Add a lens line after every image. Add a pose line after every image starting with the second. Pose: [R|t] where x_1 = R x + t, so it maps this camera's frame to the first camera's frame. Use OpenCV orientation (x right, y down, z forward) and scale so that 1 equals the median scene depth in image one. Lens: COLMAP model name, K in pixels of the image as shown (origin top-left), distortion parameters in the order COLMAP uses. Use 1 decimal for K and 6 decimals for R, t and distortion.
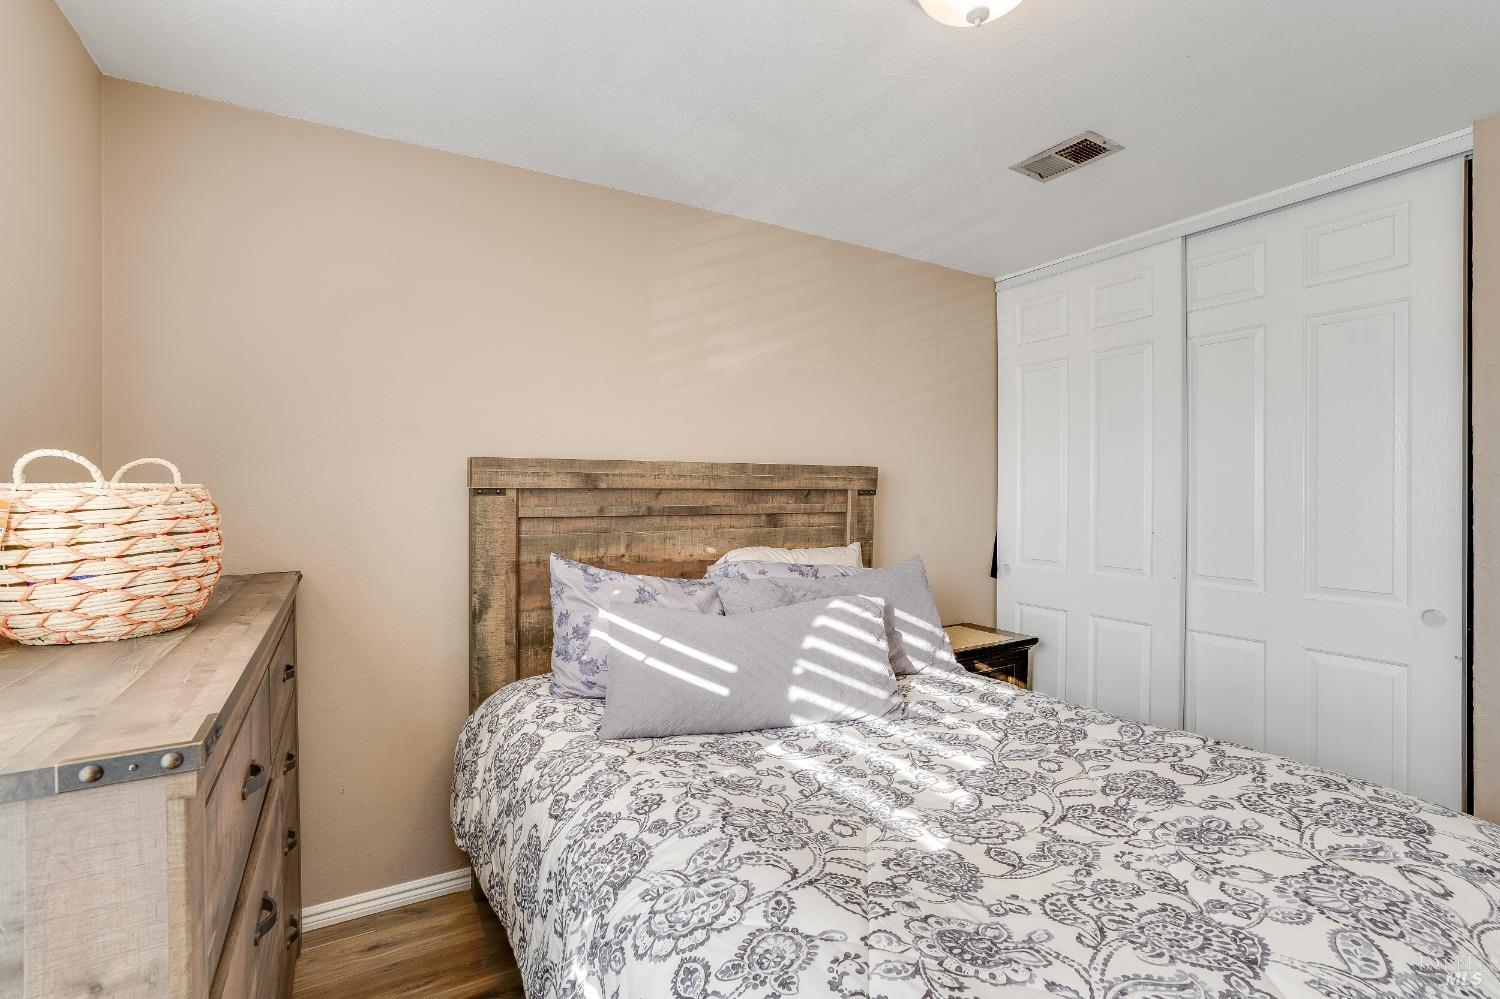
lens RADIAL K [[695.2, 0, 739.9], [0, 695.2, 498.4], [0, 0, 1]] dist [-0.048048, 0.015224]
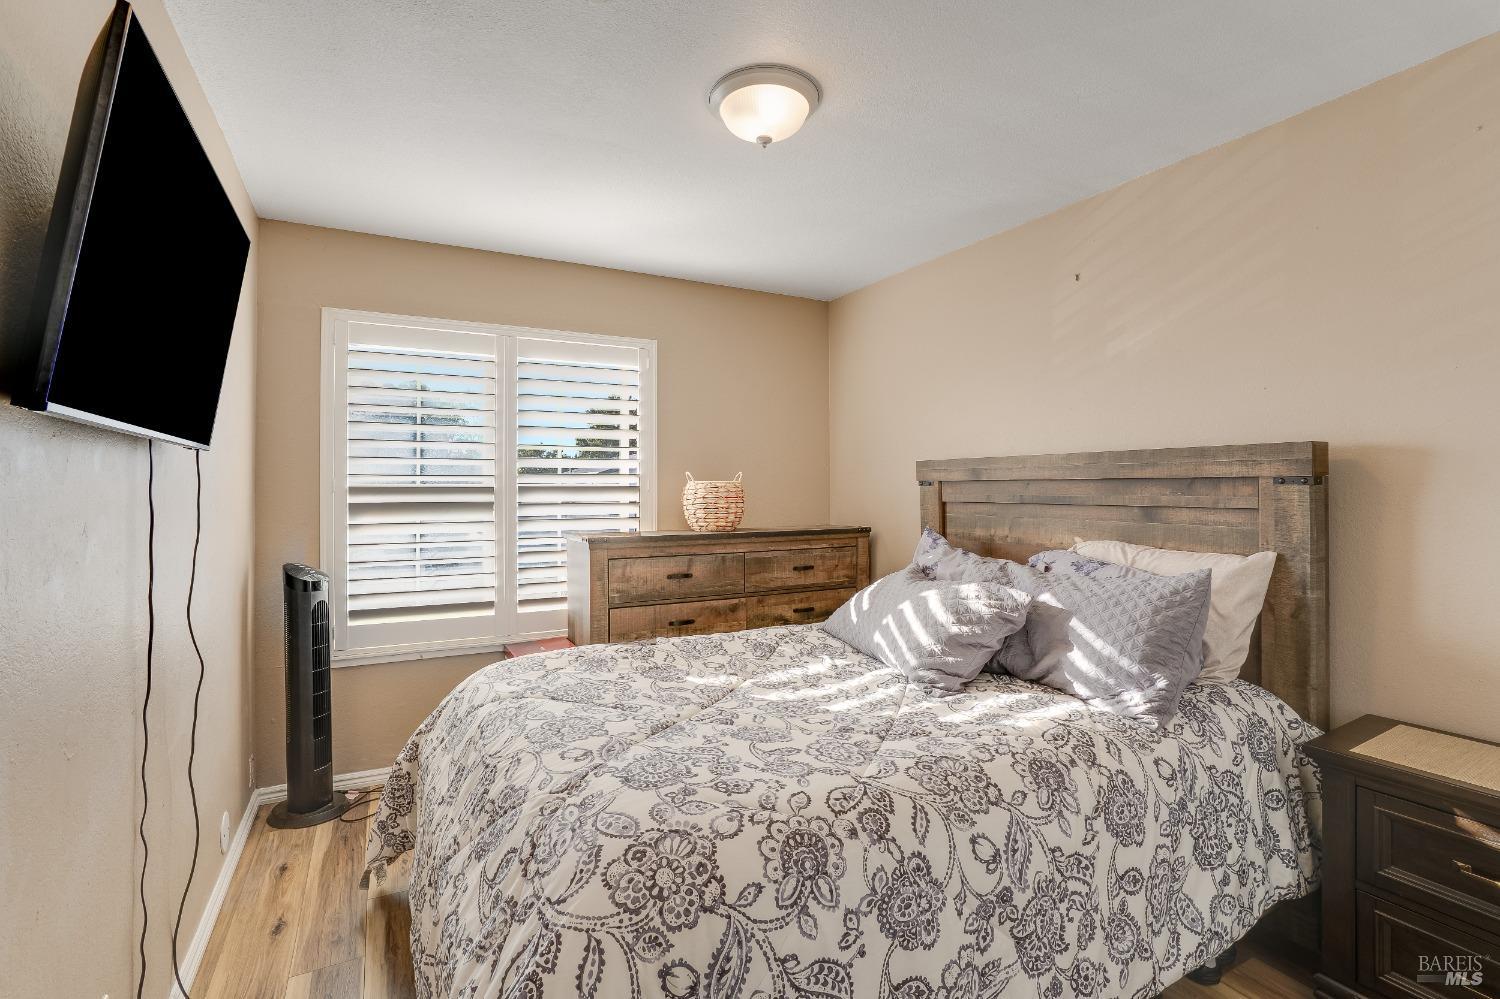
lens RADIAL K [[687.1, 0, 744.2], [0, 687.1, 487.7], [0, 0, 1]] dist [-0.045337, 0.017641]
pose [[-0.032251, 0.002224, -0.999477, 1.040887], [-0.001060, 0.999997, 0.002260, -0.003308], [0.999479, 0.001132, -0.032249, 0.592015]]
